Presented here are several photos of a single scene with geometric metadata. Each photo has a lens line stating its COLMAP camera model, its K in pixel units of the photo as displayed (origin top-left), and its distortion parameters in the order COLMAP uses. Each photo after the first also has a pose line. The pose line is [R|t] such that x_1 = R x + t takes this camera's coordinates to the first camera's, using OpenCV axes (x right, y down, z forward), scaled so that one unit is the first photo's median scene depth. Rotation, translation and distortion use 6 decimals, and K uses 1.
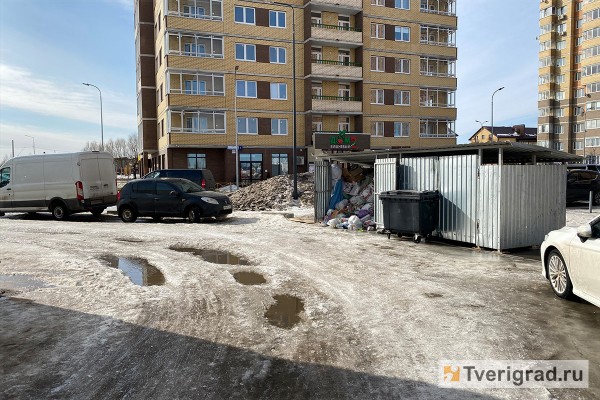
lens RADIAL K [[462.1, 0, 301.8], [0, 462.1, 201.4], [0, 0, 1]] dist [0.003362, 0.002998]
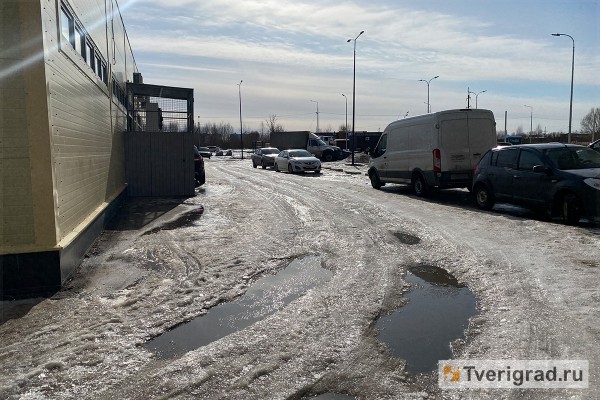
lens RADIAL K [[462.1, 0, 299.9], [0, 462.1, 198.8], [0, 0, 1]] dist [0.003362, 0.002998]
pose [[0.528002, 0.093651, -0.844064, 0.065758], [-0.044746, 0.995588, 0.082472, -0.013244], [0.848064, -0.005777, 0.529863, 0.381852]]
